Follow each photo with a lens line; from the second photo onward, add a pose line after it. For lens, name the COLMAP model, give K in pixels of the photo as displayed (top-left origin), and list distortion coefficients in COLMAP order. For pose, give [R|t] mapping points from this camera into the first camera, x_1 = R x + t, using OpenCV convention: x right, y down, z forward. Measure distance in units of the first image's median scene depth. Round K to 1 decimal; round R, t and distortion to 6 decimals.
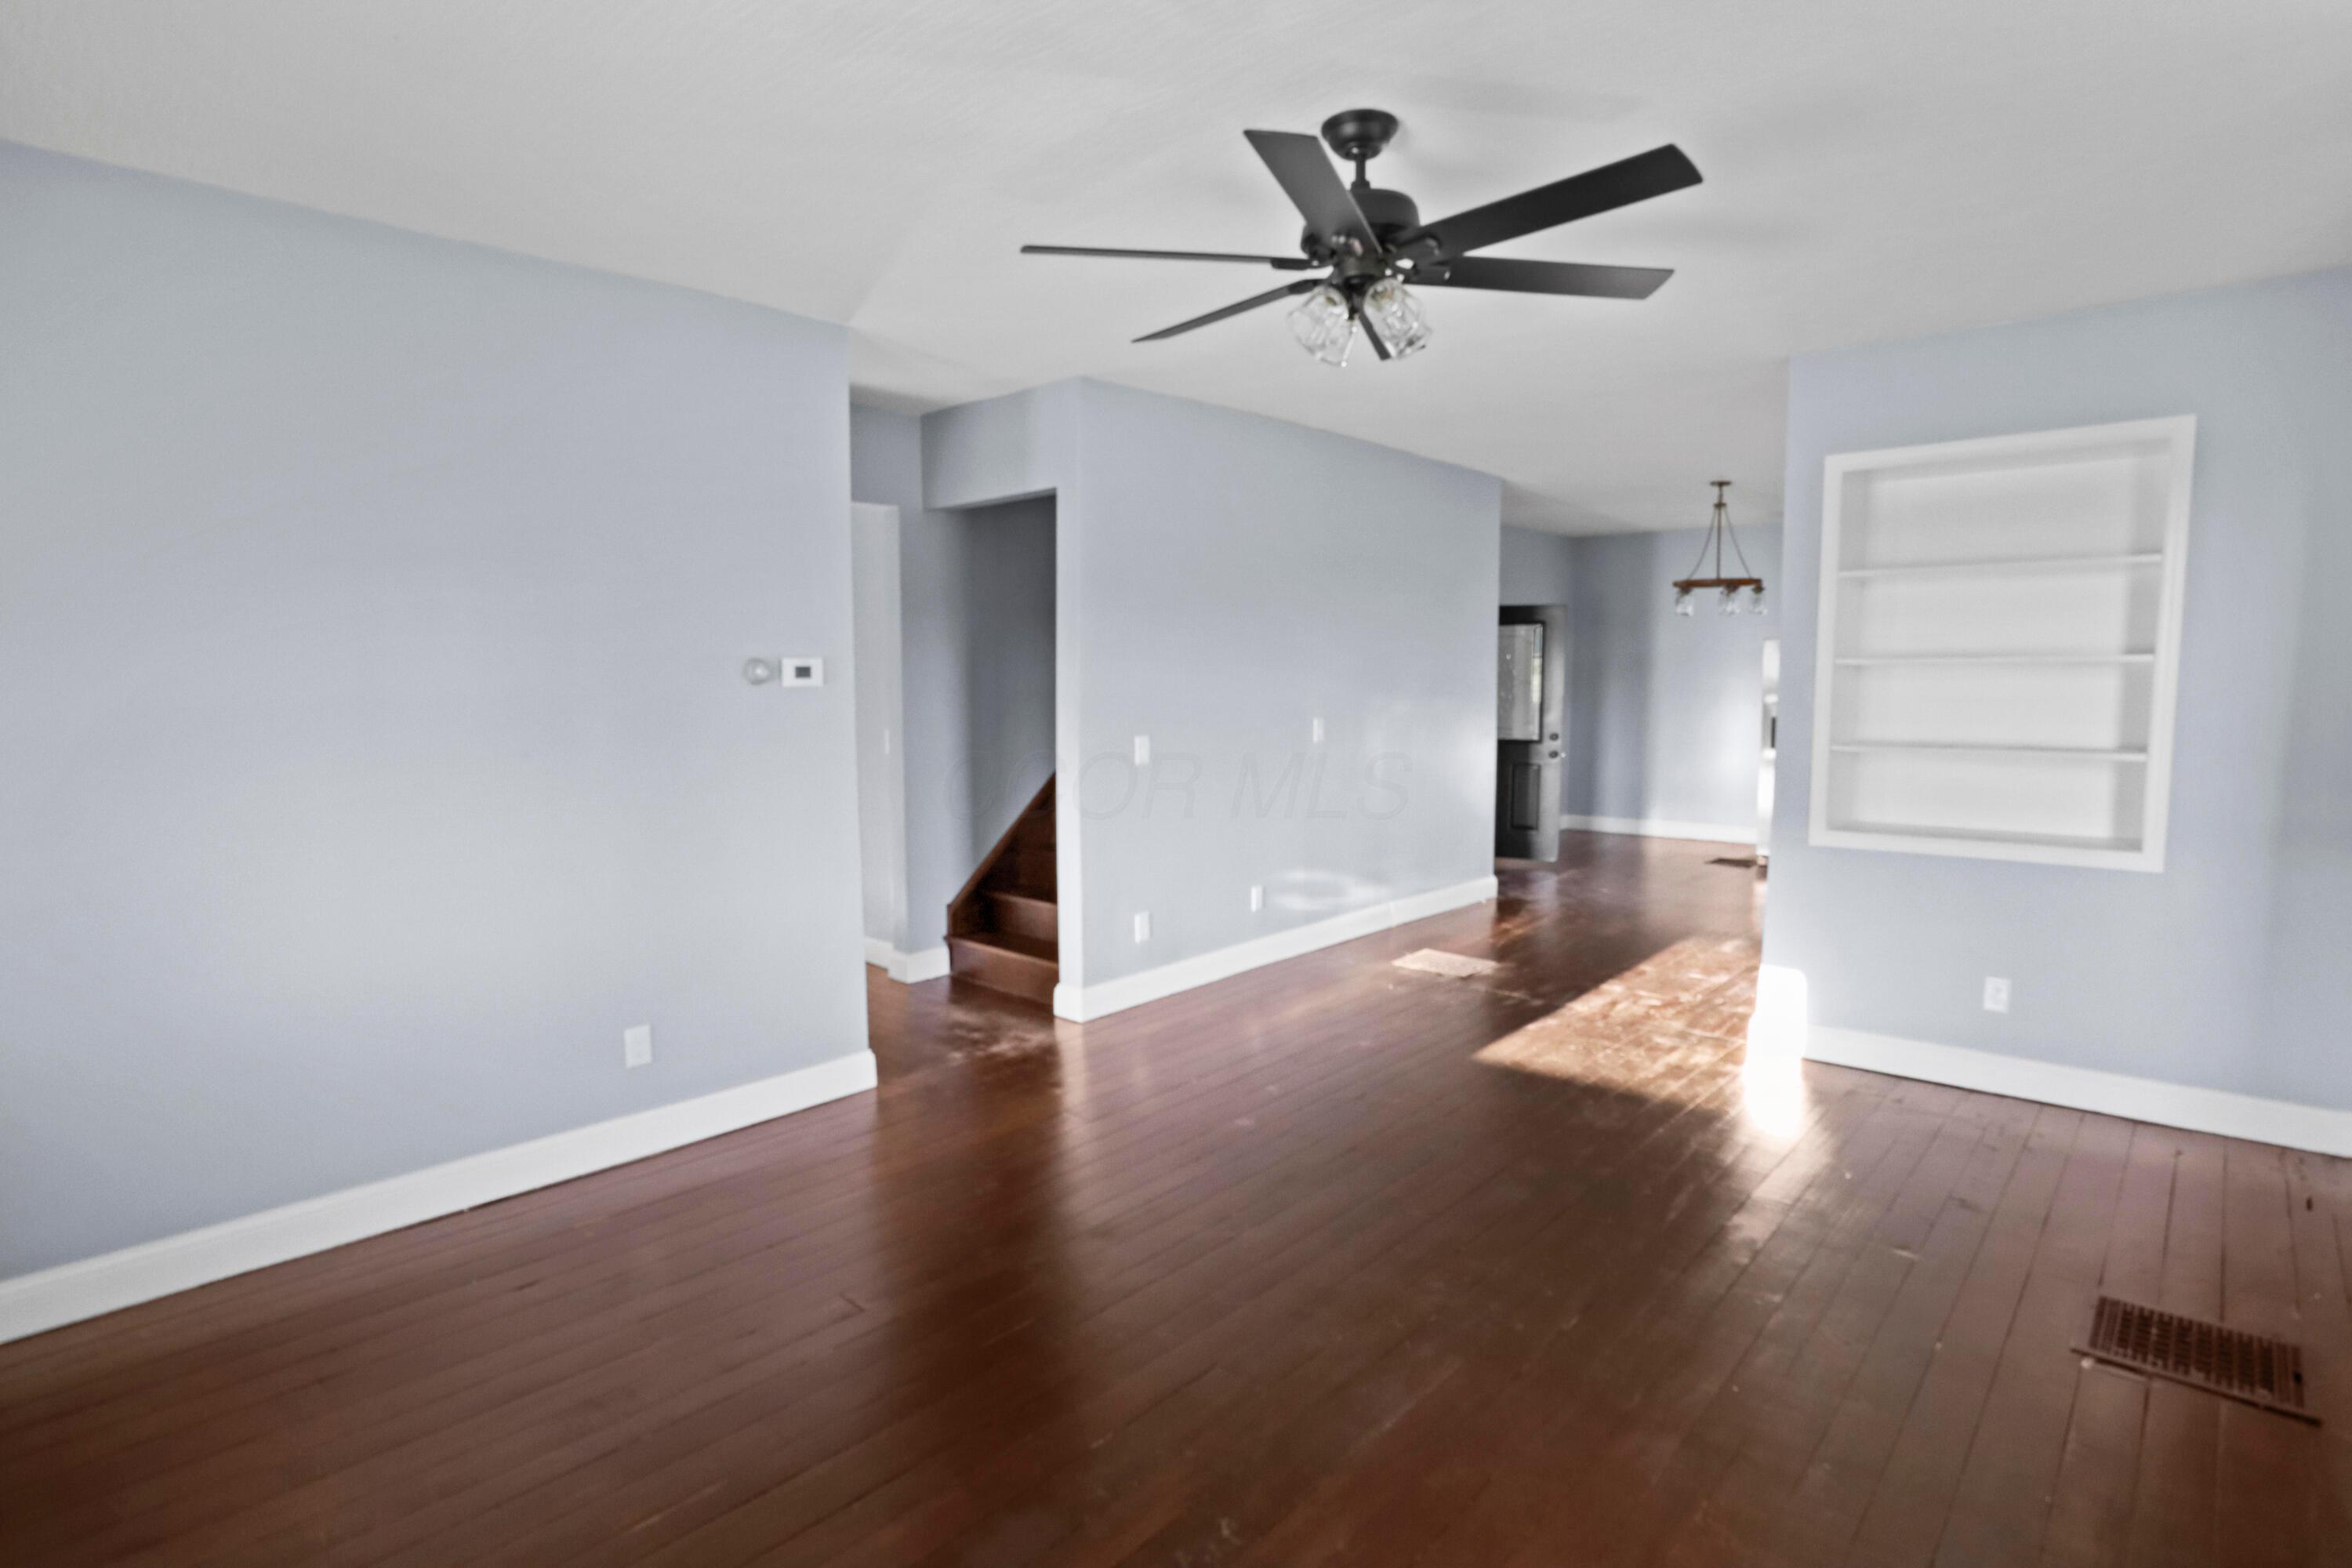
lens RADIAL K [[1229.4, 0, 1176.0], [0, 1229.4, 784.0], [0, 0, 1]] dist [-0.001208, -0.000132]
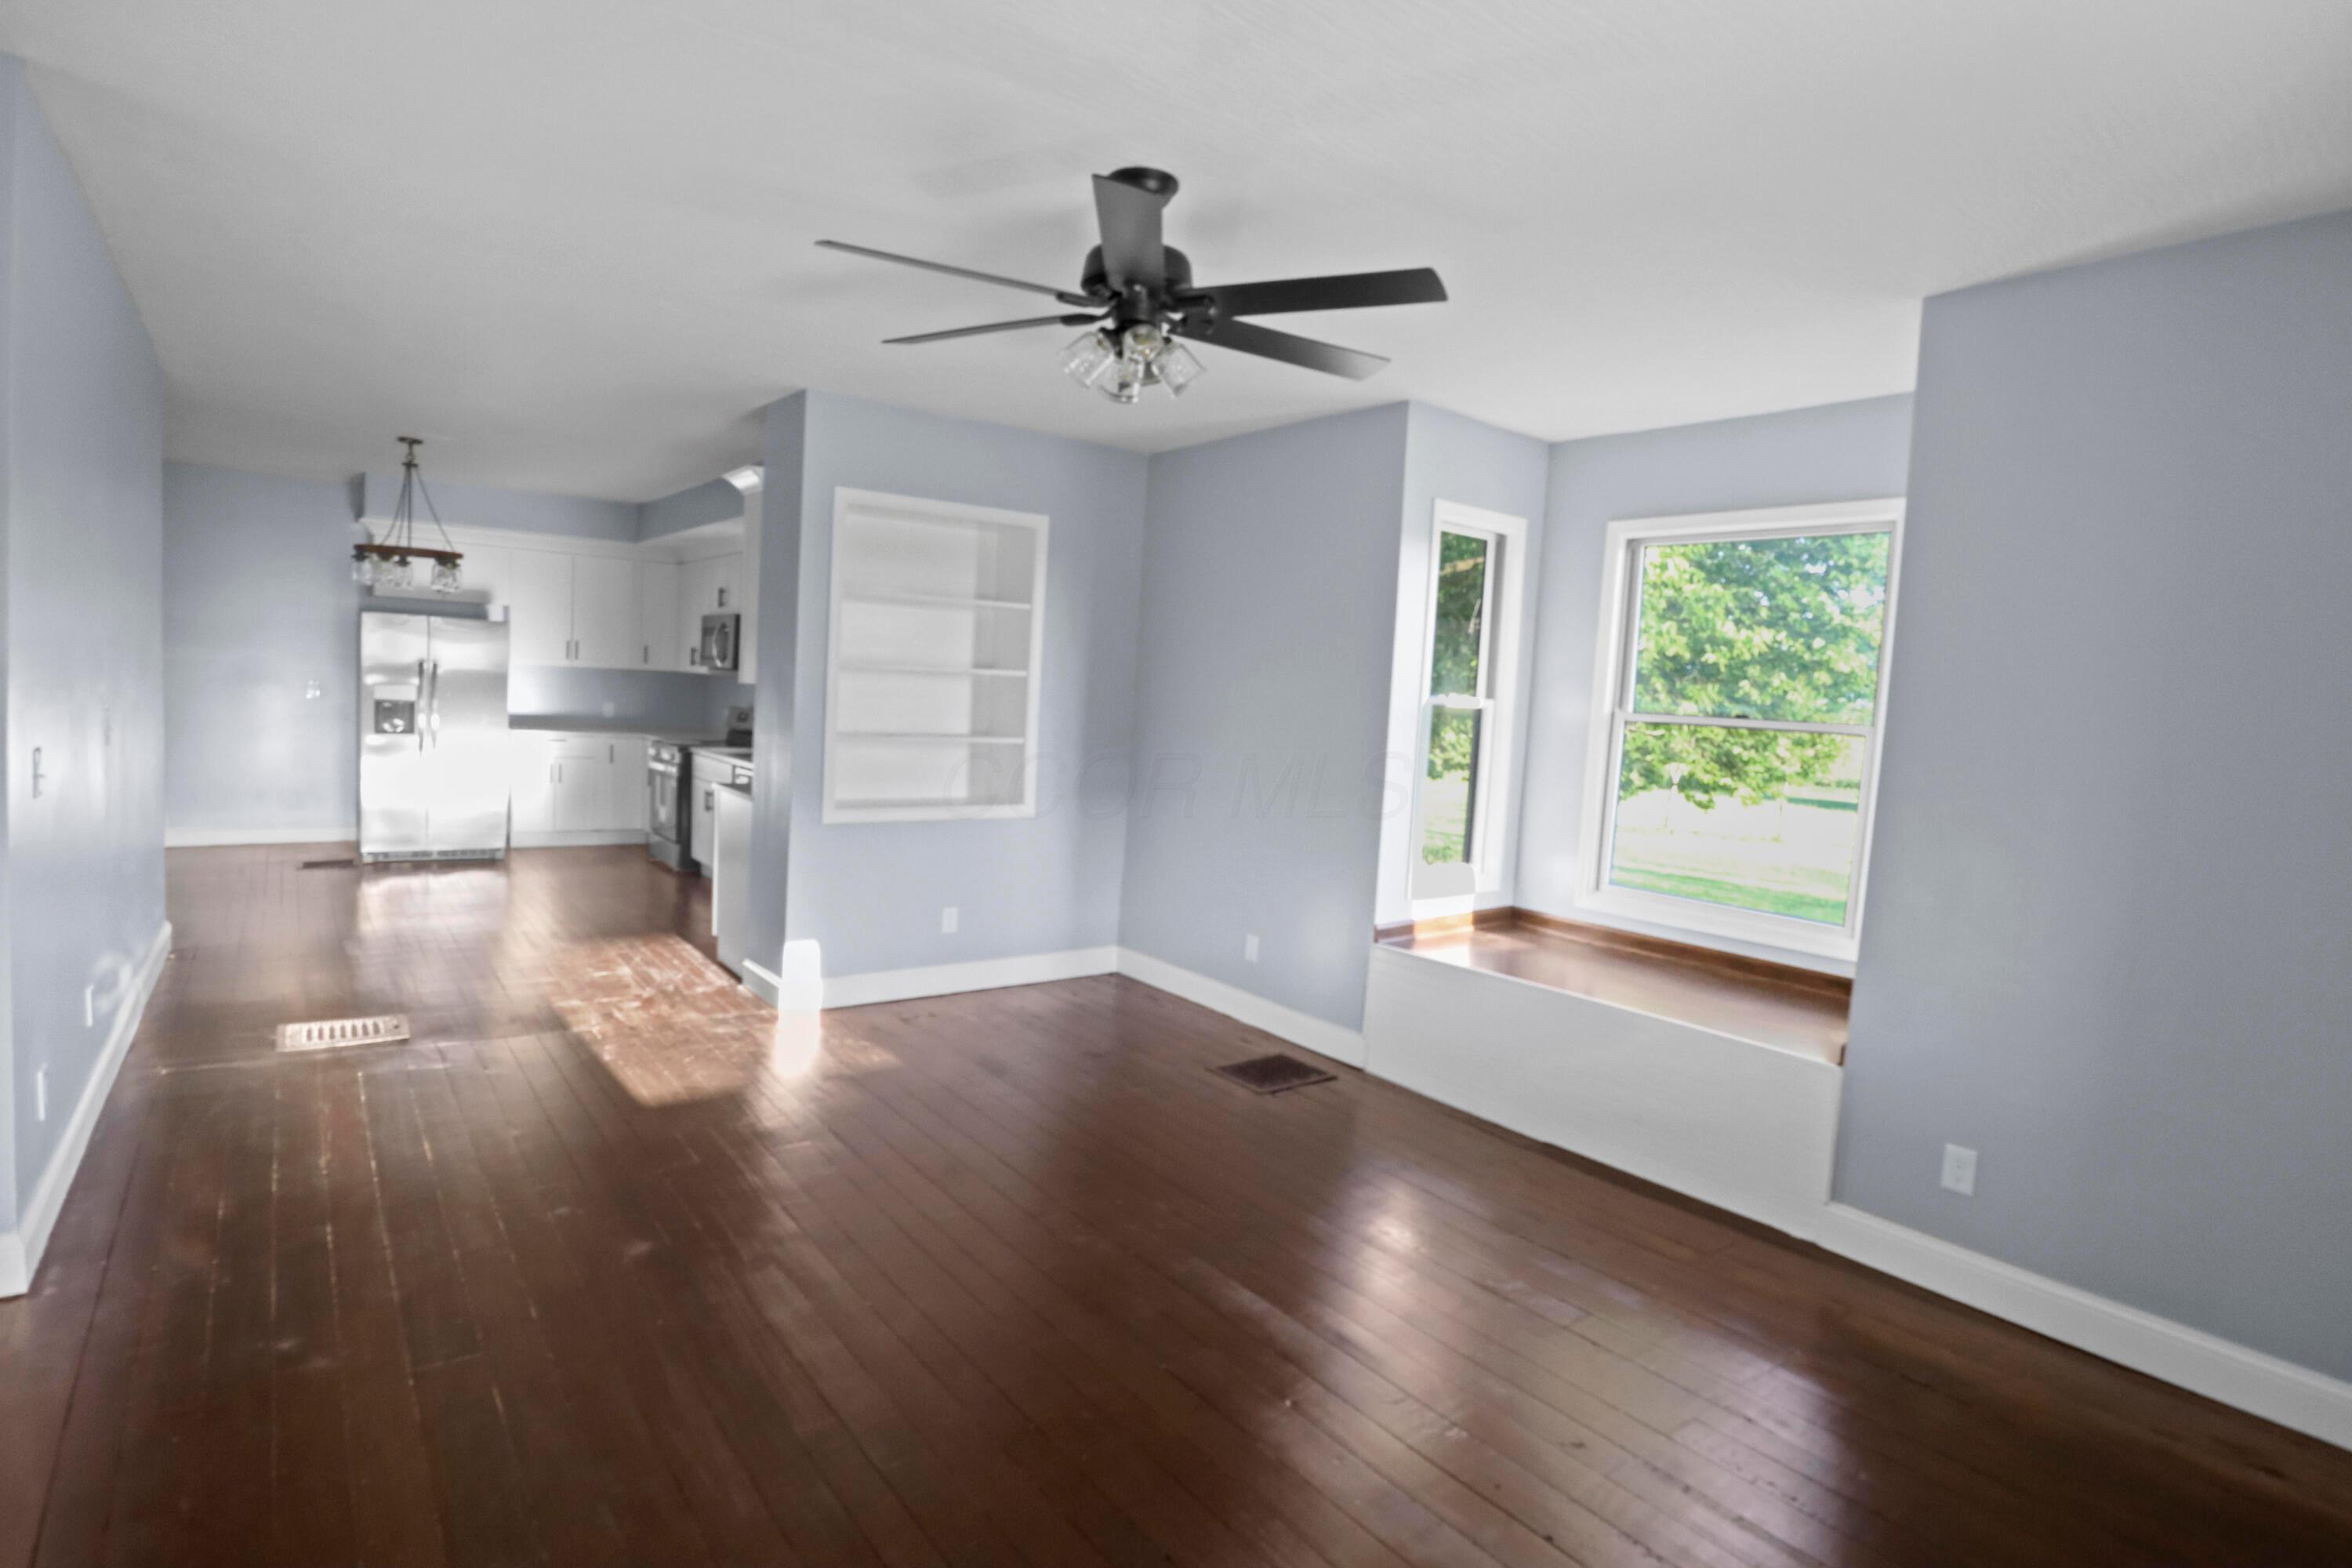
lens RADIAL K [[1206.6, 0, 1176.0], [0, 1206.6, 784.0], [0, 0, 1]] dist [-0.000816, -0.000128]
pose [[0.194172, -0.059222, 0.979178, -0.555483], [0.035784, 0.997939, 0.053260, -0.037087], [-0.980315, 0.024697, 0.195891, 0.492536]]
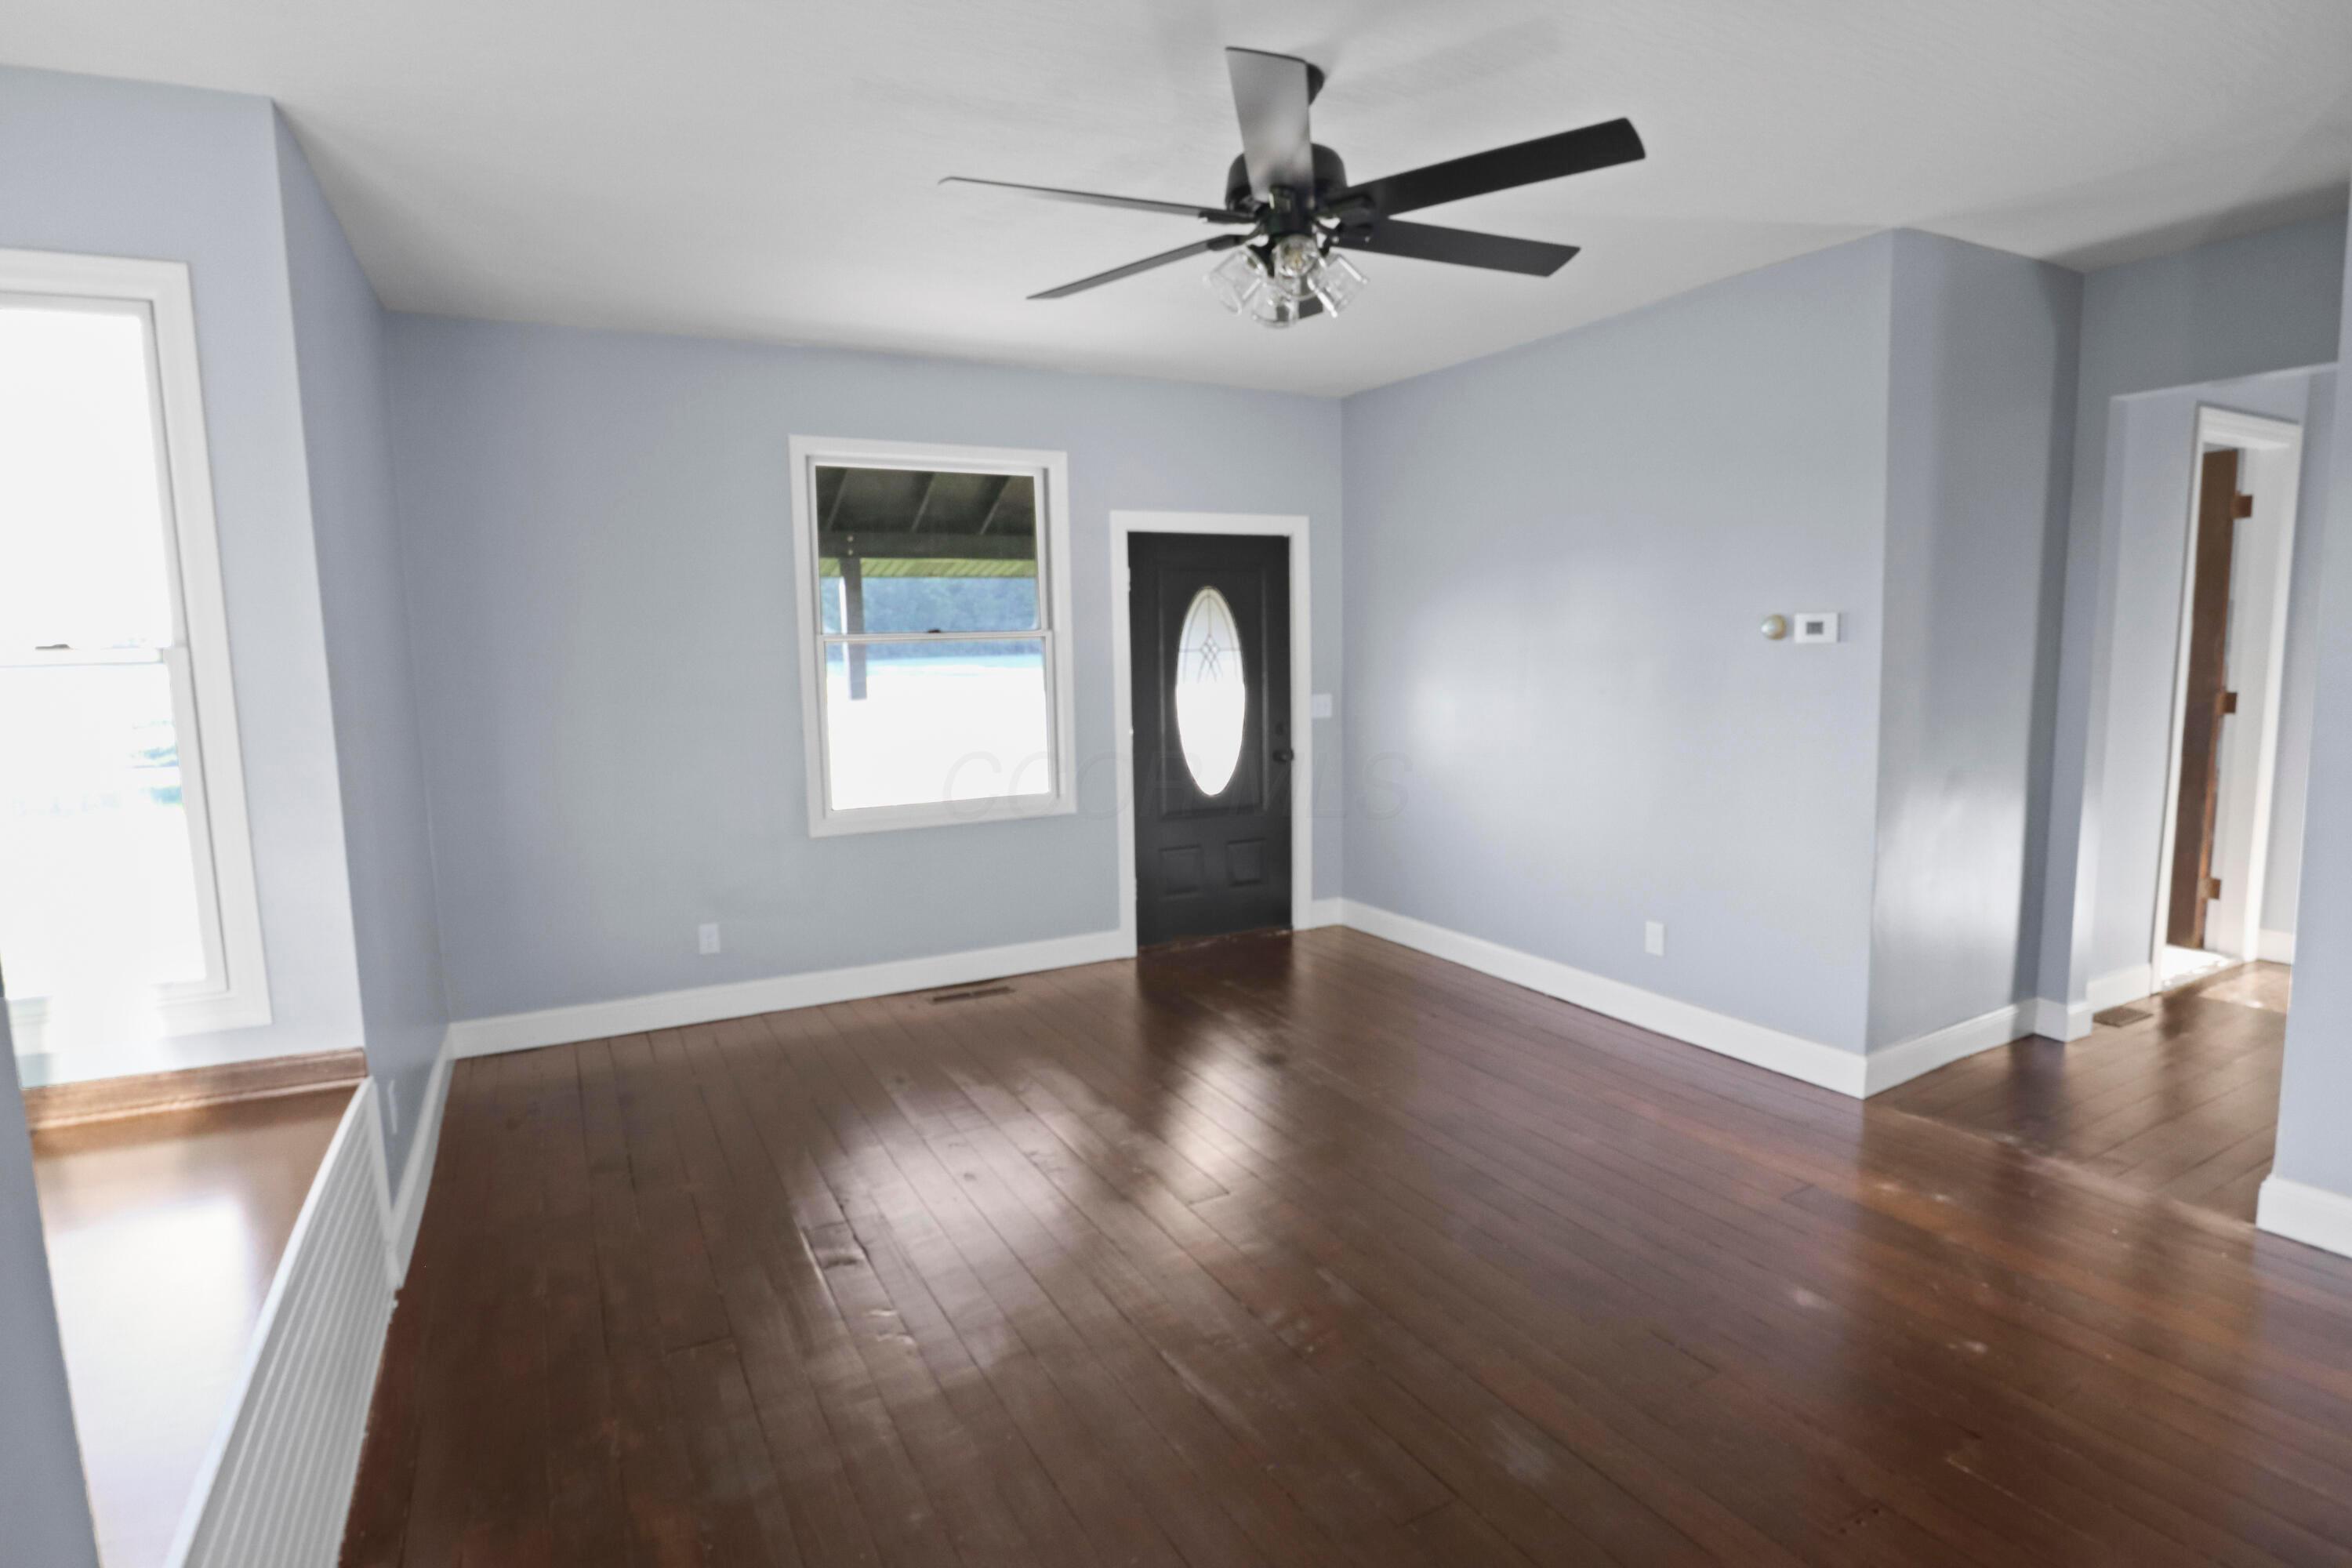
lens RADIAL K [[1206.6, 0, 1176.0], [0, 1206.6, 784.0], [0, 0, 1]] dist [-0.000816, -0.000128]
pose [[-0.351345, 0.118505, -0.928716, 0.684461], [-0.059356, 0.987142, 0.148416, -0.073281], [0.934362, 0.107270, -0.339794, 0.781969]]
